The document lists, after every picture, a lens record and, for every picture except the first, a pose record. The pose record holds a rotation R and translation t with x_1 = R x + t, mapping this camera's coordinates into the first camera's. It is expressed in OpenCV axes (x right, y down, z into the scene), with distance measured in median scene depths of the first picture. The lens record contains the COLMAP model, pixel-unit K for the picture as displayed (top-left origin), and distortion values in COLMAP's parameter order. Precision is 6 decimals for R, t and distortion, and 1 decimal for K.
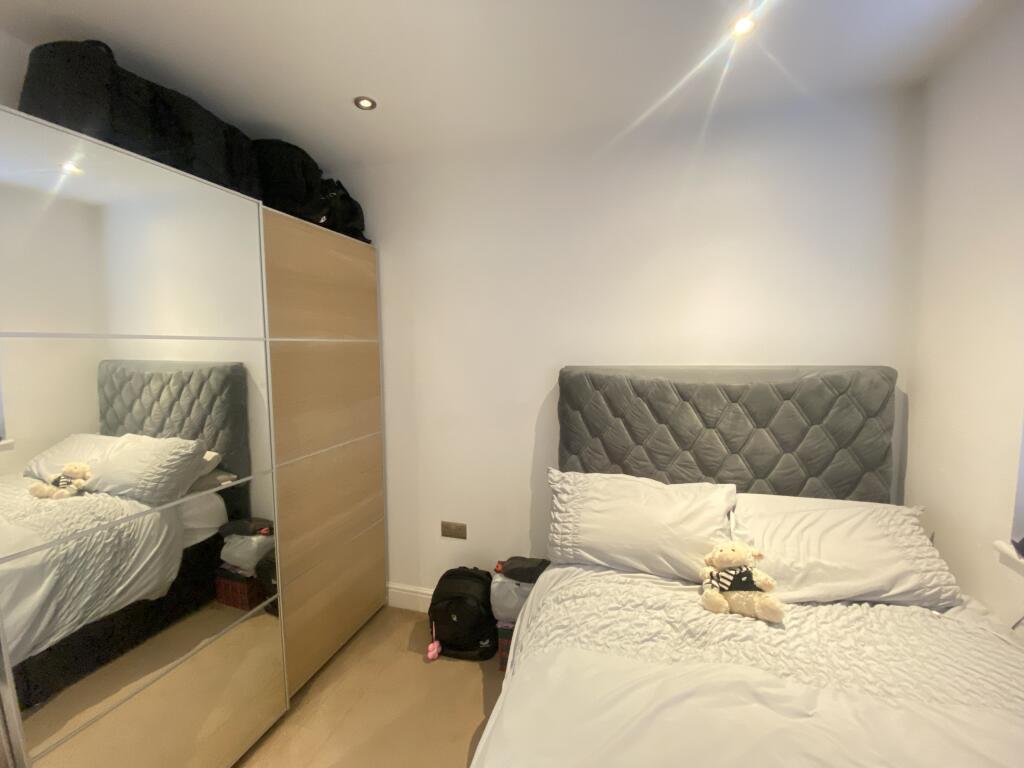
lens RADIAL K [[404.9, 0, 517.2], [0, 404.9, 381.1], [0, 0, 1]] dist [0.002195, -0.016778]
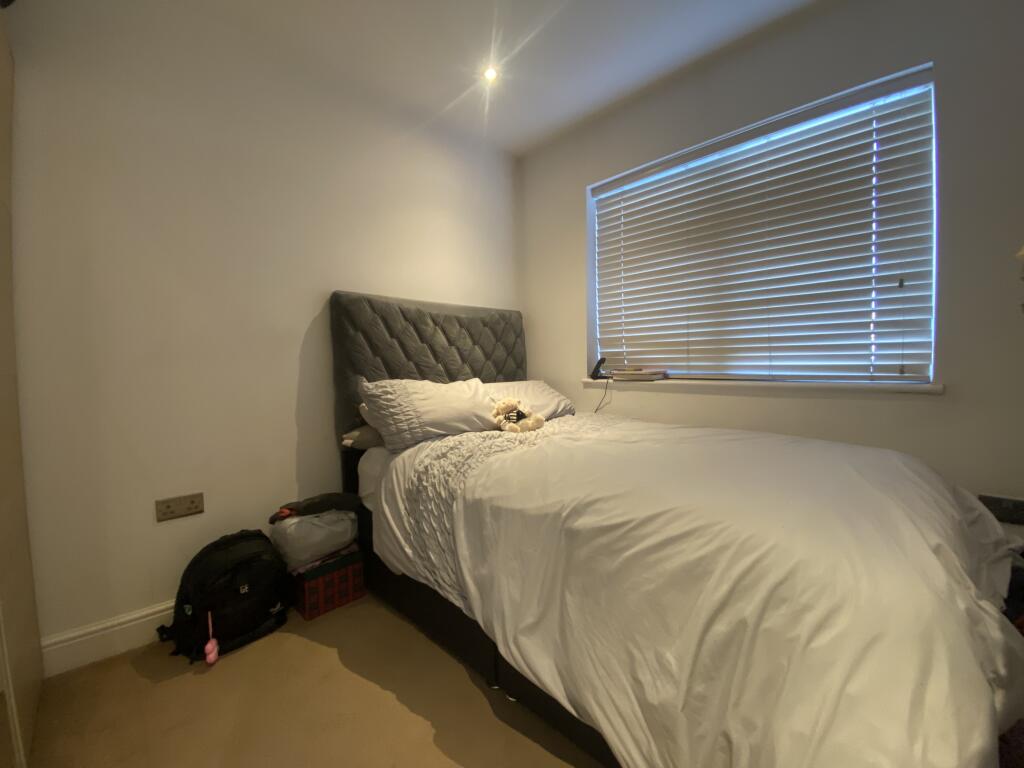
lens RADIAL K [[404.9, 0, 517.2], [0, 404.9, 381.1], [0, 0, 1]] dist [0.002195, -0.016778]
pose [[0.473245, -0.046179, 0.879719, -0.641247], [0.081976, 0.996600, 0.008216, 0.243347], [-0.877108, 0.068228, 0.475422, 0.148477]]
